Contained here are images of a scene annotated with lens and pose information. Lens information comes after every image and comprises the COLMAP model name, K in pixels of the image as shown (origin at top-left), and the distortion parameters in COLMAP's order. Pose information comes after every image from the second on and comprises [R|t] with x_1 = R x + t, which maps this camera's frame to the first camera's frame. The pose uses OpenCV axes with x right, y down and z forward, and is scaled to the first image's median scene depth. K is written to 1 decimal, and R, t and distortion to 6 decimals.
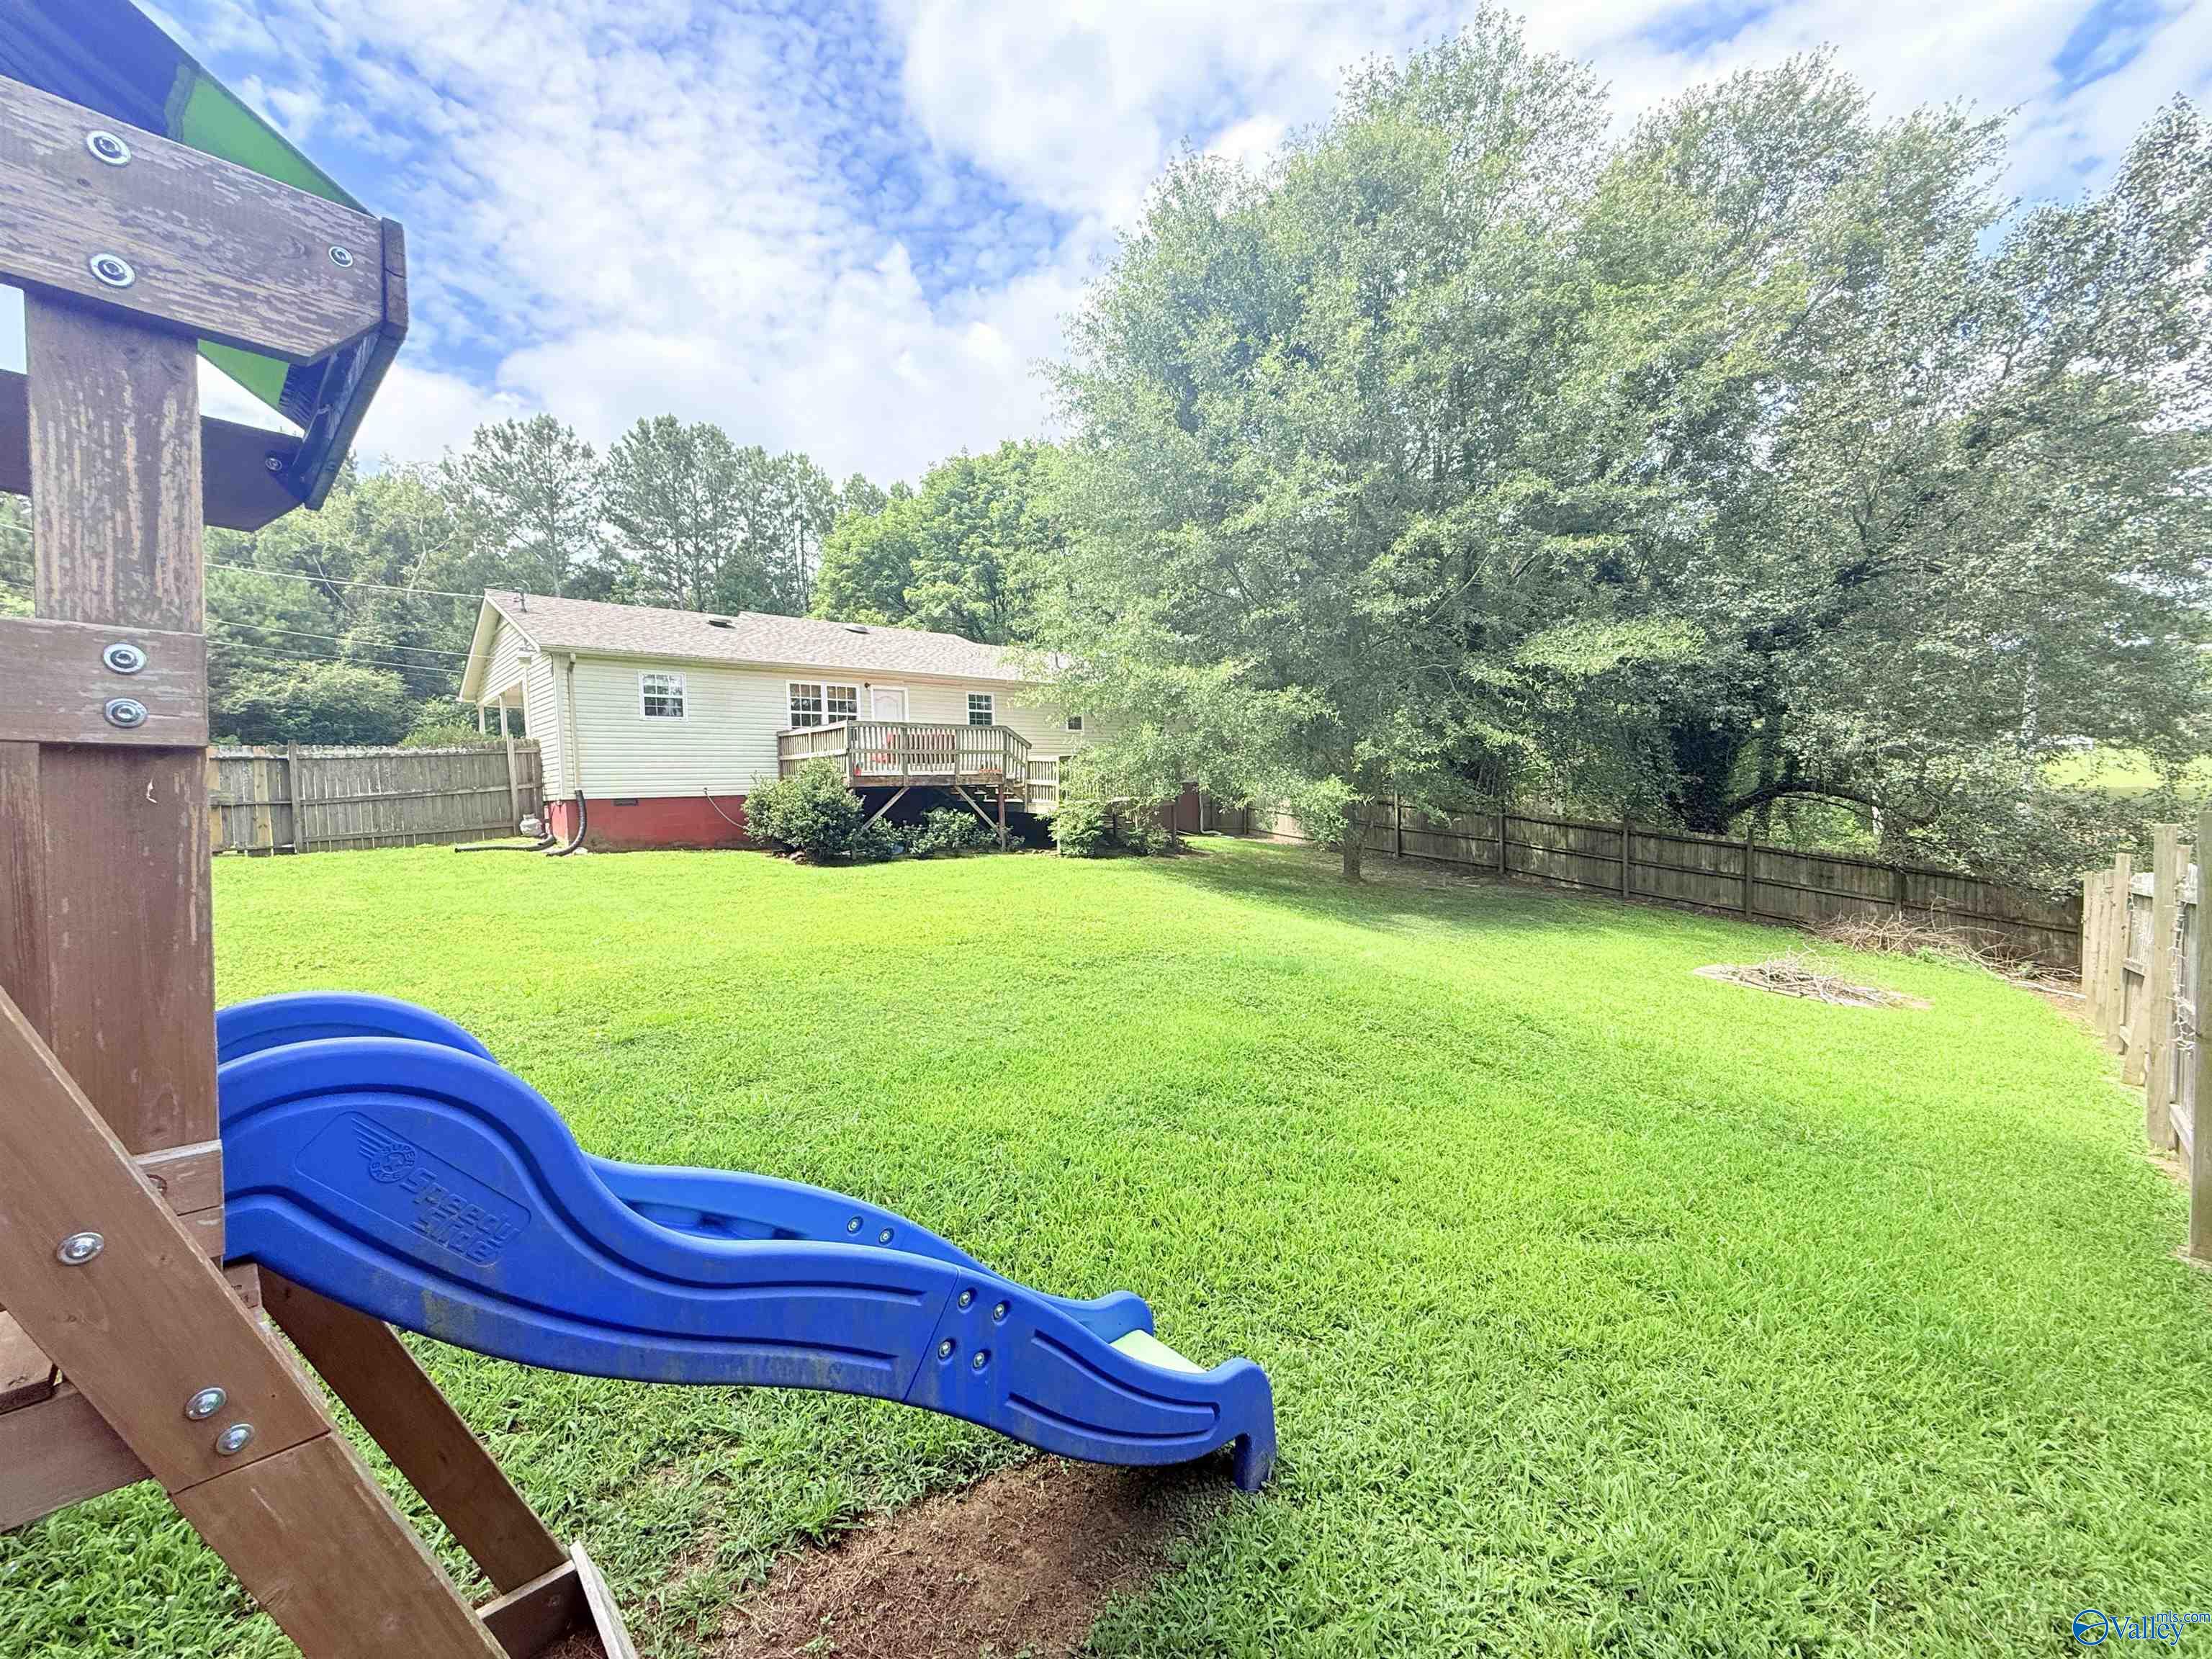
lens RADIAL K [[875.7, 0, 1100.8], [0, 875.7, 834.8], [0, 0, 1]] dist [0.000359, -0.000114]
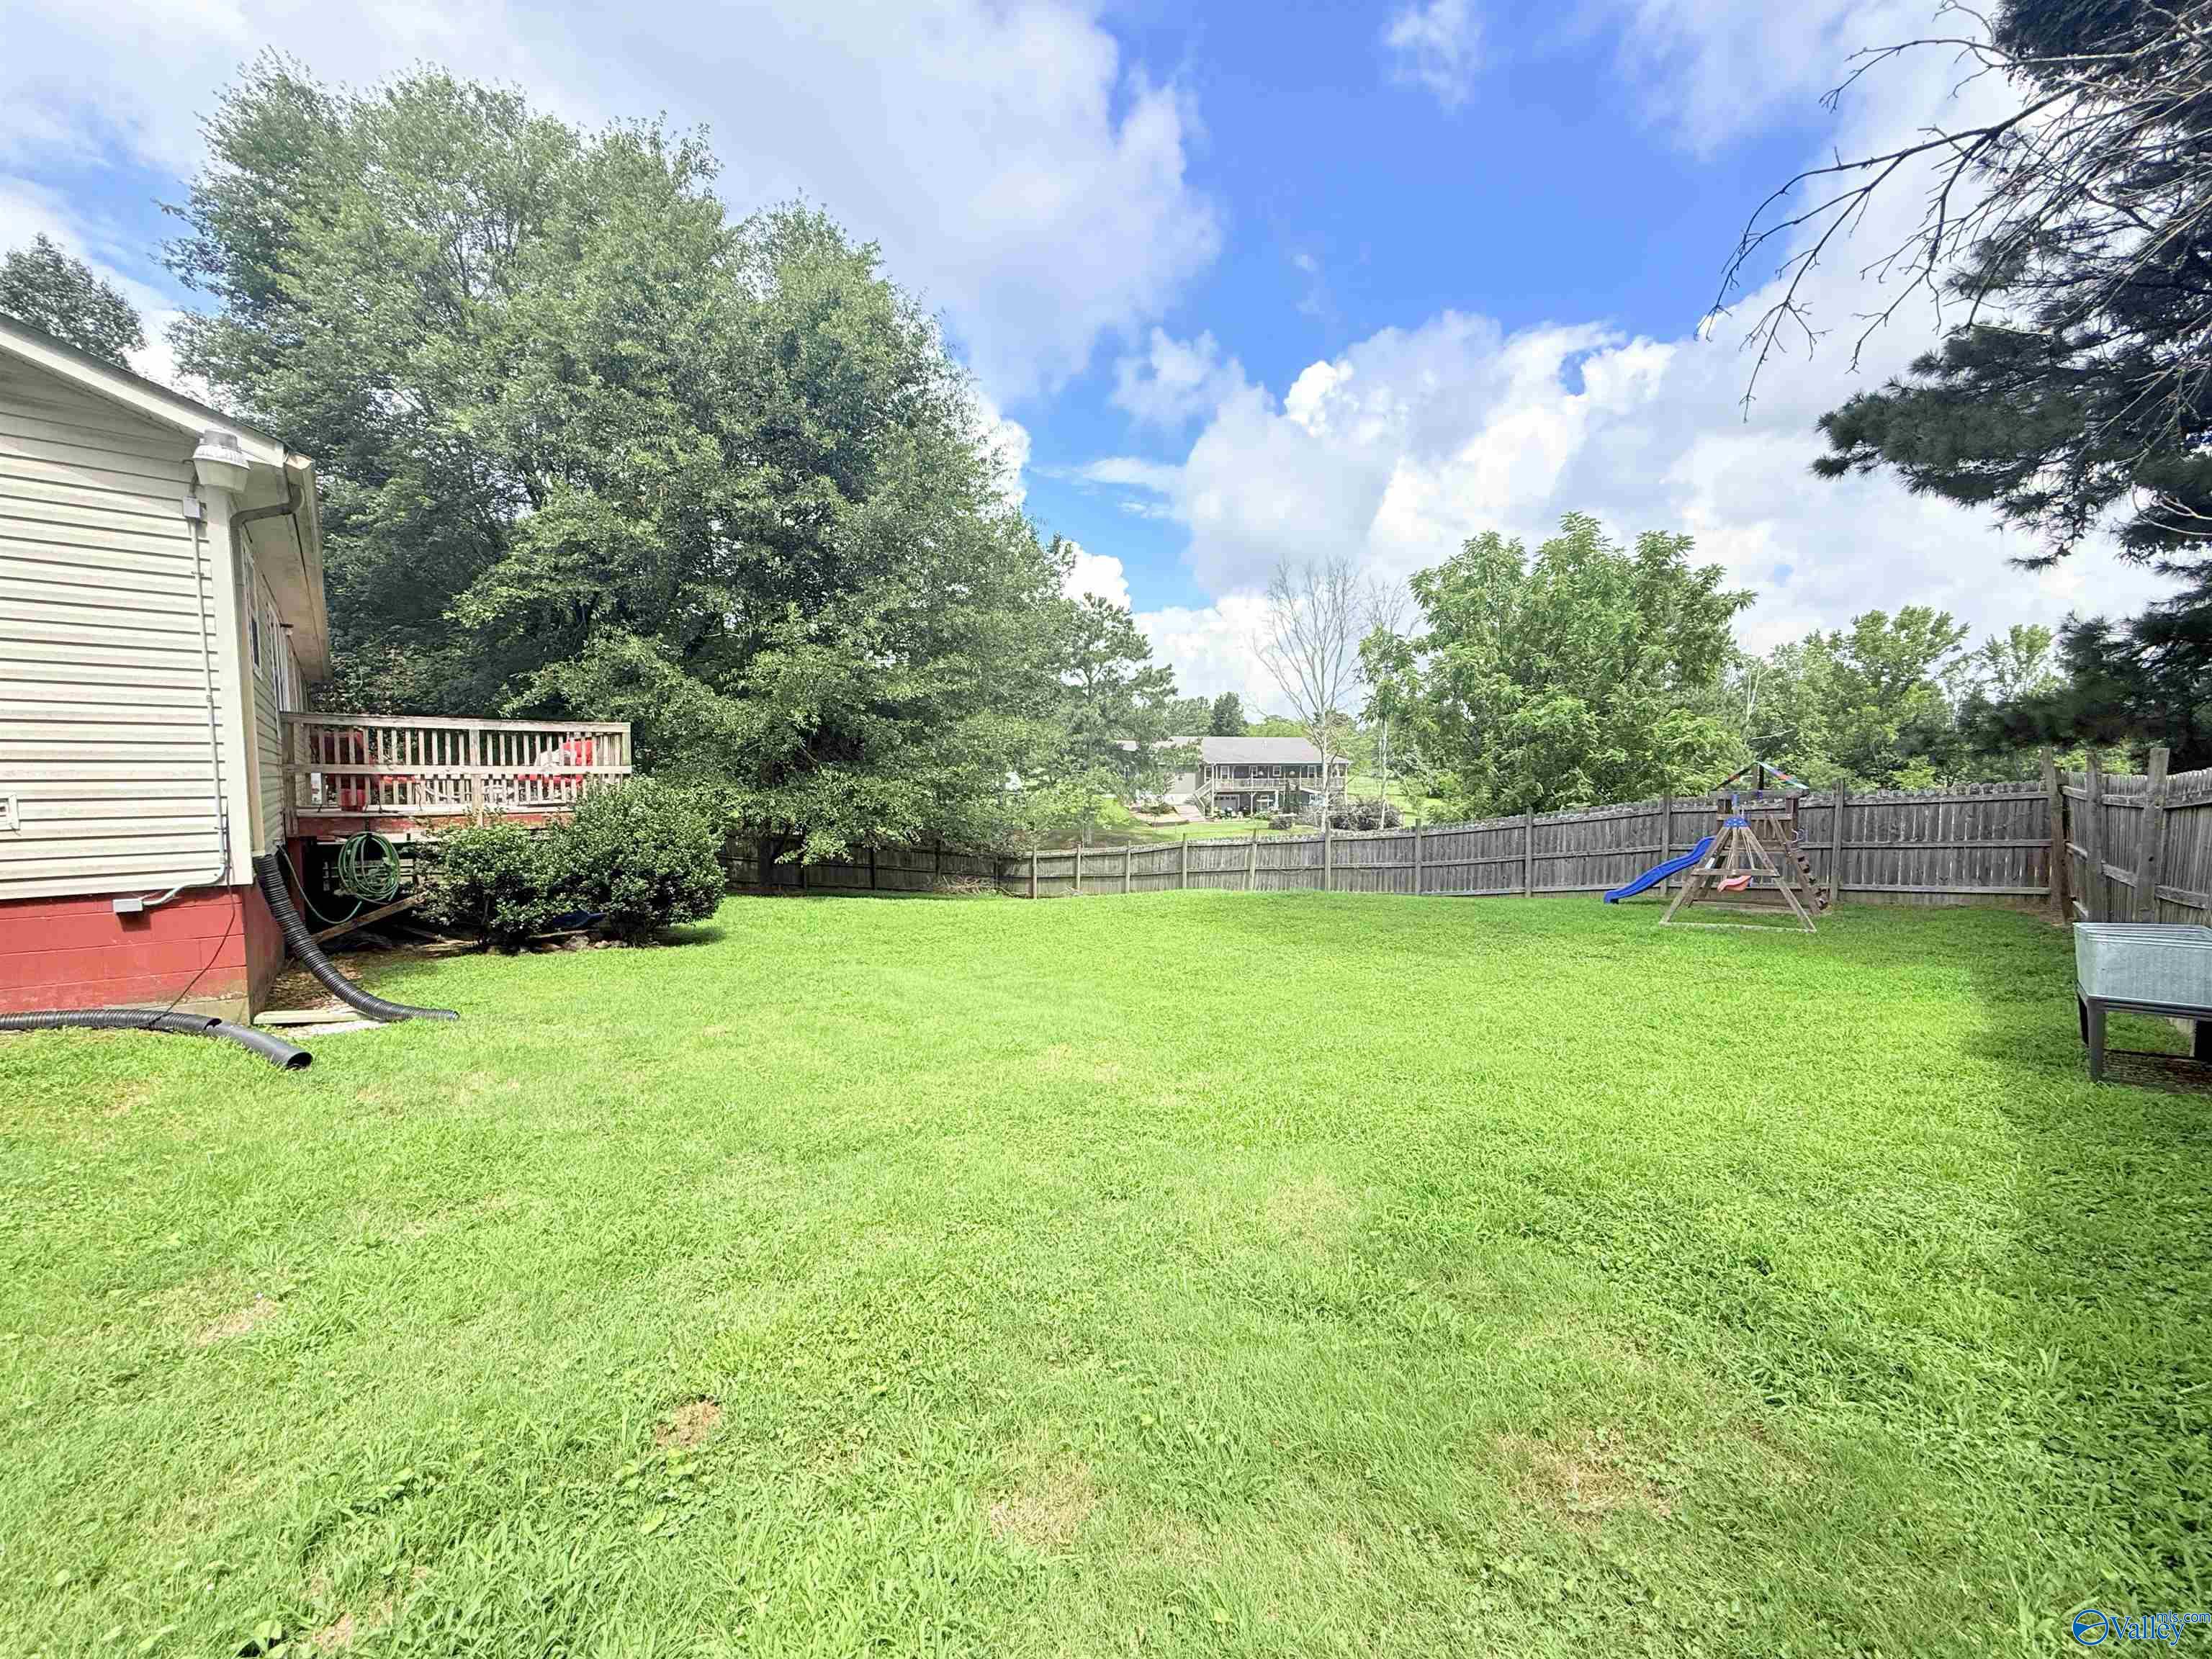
lens RADIAL K [[875.7, 0, 1096.6], [0, 875.7, 831.5], [0, 0, 1]] dist [0.000359, -0.000114]
pose [[0.037733, -0.038289, 0.998554, -0.921656], [0.051269, 0.998024, 0.036331, -0.054925], [-0.997972, 0.049824, 0.039621, 0.617483]]
